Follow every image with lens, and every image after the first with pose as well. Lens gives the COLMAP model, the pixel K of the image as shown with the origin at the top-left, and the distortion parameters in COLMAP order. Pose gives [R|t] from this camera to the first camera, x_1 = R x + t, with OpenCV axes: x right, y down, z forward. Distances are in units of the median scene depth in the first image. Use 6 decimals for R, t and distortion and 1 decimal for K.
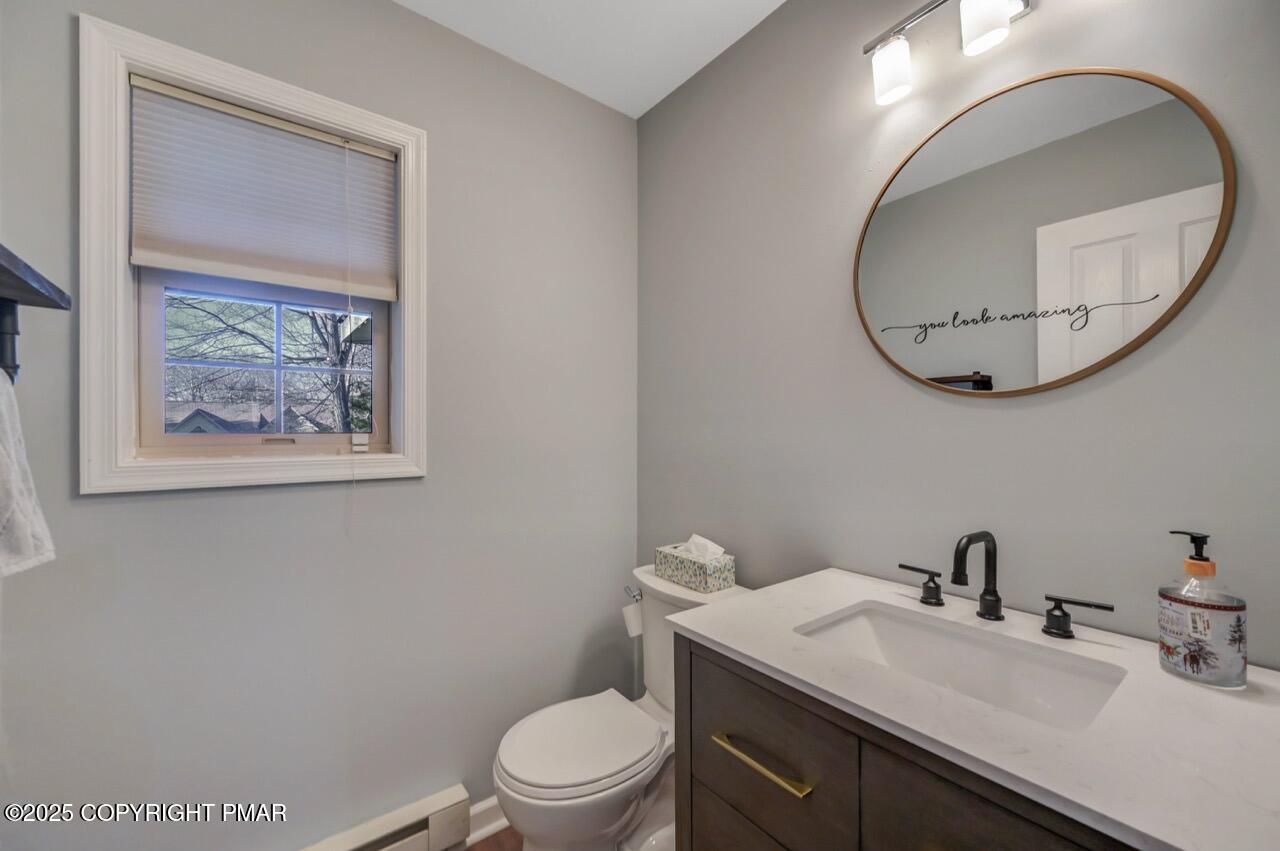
lens RADIAL K [[507.8, 0, 640.0], [0, 507.8, 425.5], [0, 0, 1]] dist [-0.001035, -0.000169]
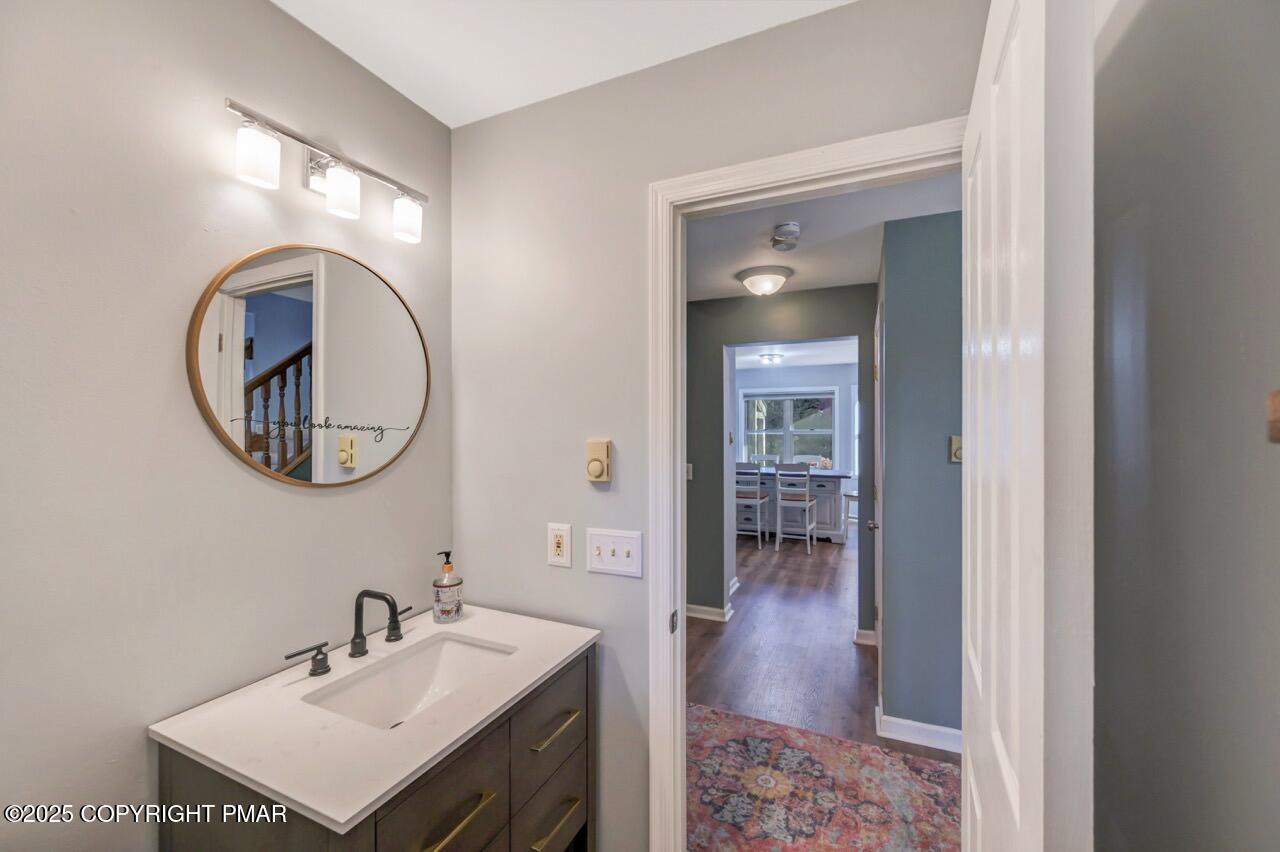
lens RADIAL K [[515.1, 0, 637.0], [0, 515.1, 419.3], [0, 0, 1]] dist [-0.000232, 0.000199]
pose [[-0.463493, 0.003822, 0.886092, -0.898718], [-0.014783, 0.999818, -0.012045, -0.249044], [-0.885977, -0.018682, -0.463352, 1.025547]]
